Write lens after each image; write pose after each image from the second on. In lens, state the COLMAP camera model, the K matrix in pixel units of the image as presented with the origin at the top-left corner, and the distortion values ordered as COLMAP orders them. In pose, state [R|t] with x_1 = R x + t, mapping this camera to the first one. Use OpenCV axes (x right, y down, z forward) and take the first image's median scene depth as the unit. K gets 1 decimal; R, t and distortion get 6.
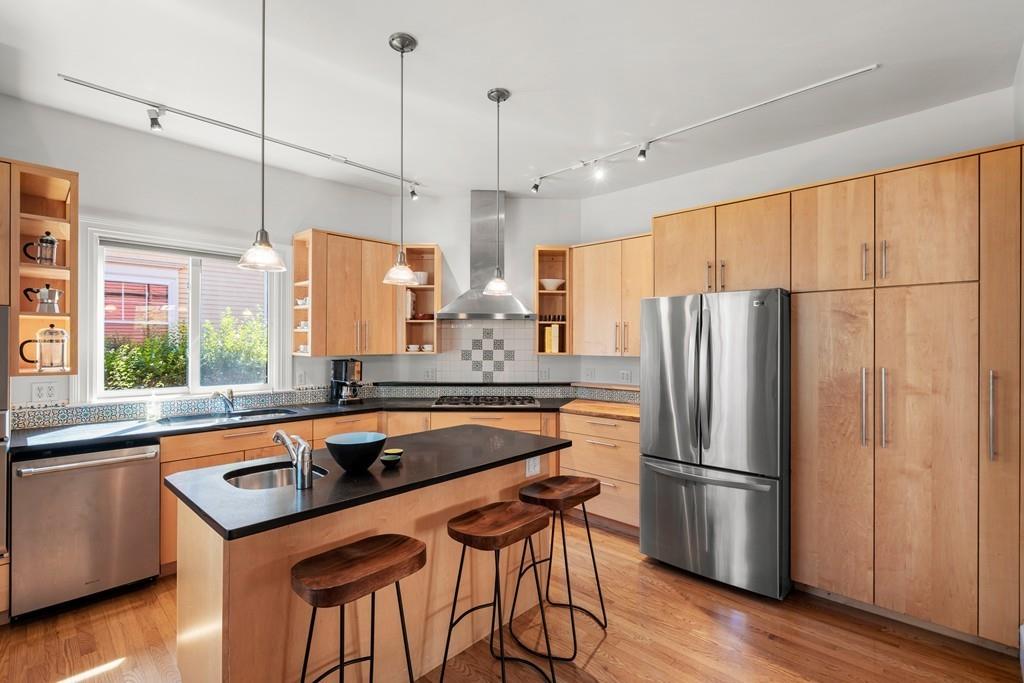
lens RADIAL K [[463.8, 0, 506.8], [0, 463.8, 340.0], [0, 0, 1]] dist [0.000901, 0.001058]
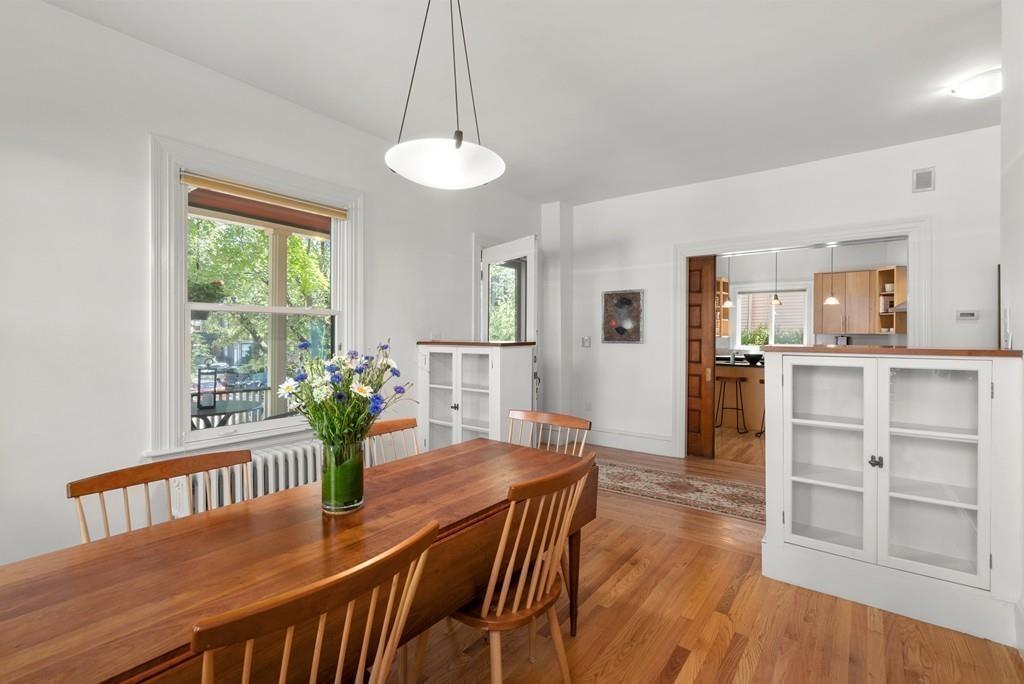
lens RADIAL K [[463.8, 0, 514.8], [0, 463.8, 339.6], [0, 0, 1]] dist [0.000901, 0.001058]
pose [[0.128424, 0.011178, -0.991656, 1.496737], [0.005041, 0.999916, 0.011924, 0.029325], [0.991707, -0.006531, 0.128357, -0.618450]]
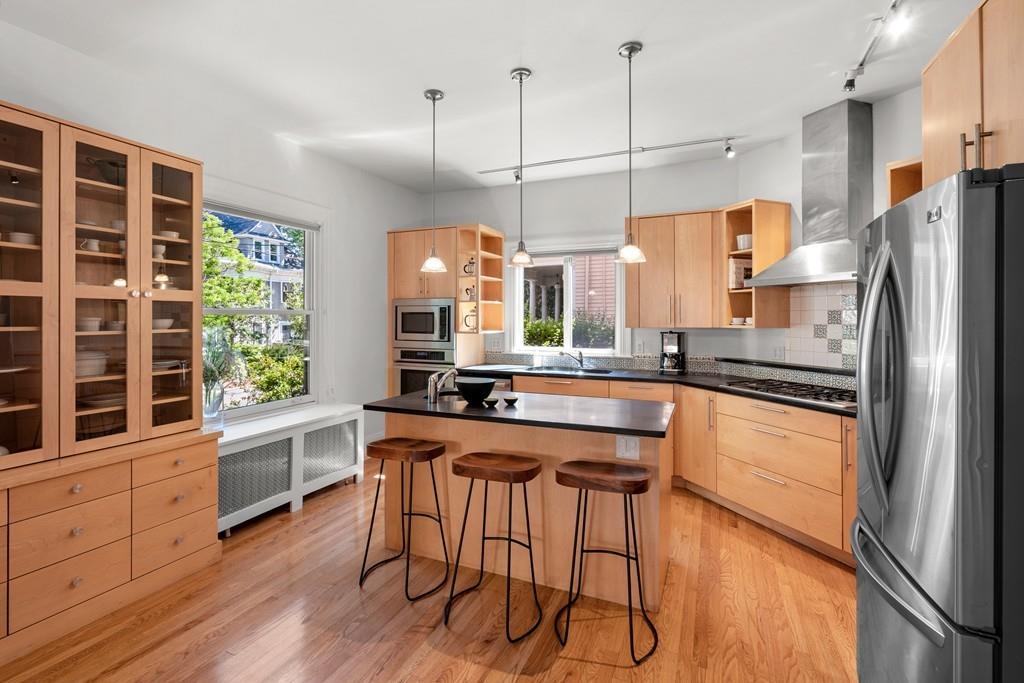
lens RADIAL K [[463.8, 0, 512.7], [0, 463.8, 317.3], [0, 0, 1]] dist [0.000901, 0.001058]
pose [[0.357513, -0.008074, -0.933873, 0.561749], [0.006027, 0.999962, -0.006338, 0.014949], [0.933889, -0.003362, 0.357548, 0.321735]]
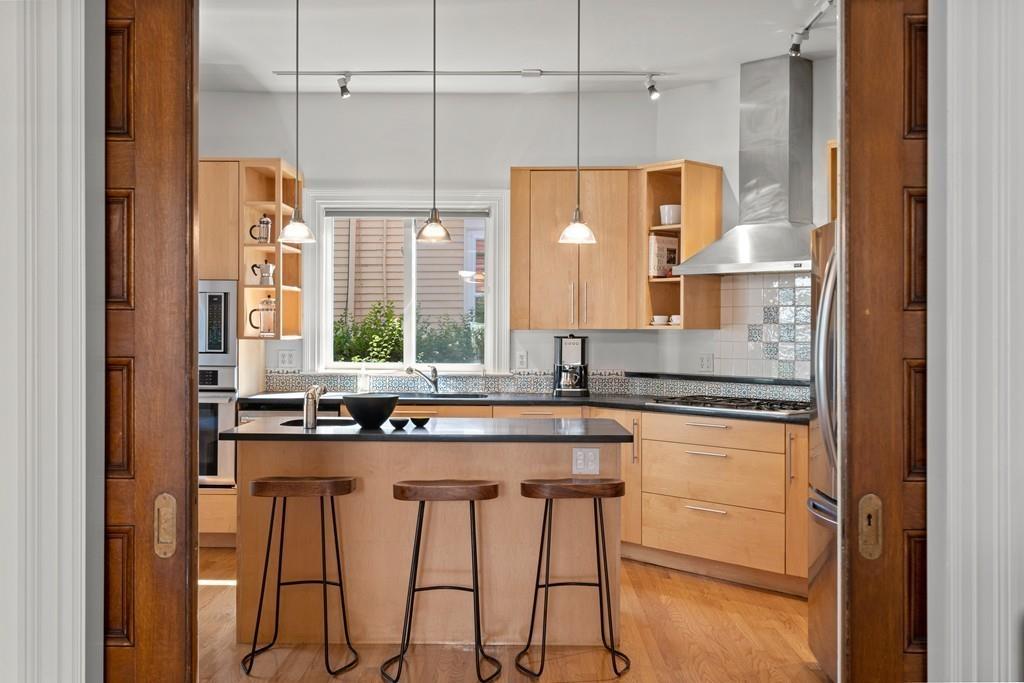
lens RADIAL K [[995.1, 0, 503.4], [0, 995.1, 339.0], [0, 0, 1]] dist [-0.000459, 0.000000]
pose [[0.685446, 0.006282, -0.728097, 0.802821], [0.002544, 0.999936, 0.011021, 0.032308], [0.728119, -0.009407, 0.685386, -0.168161]]
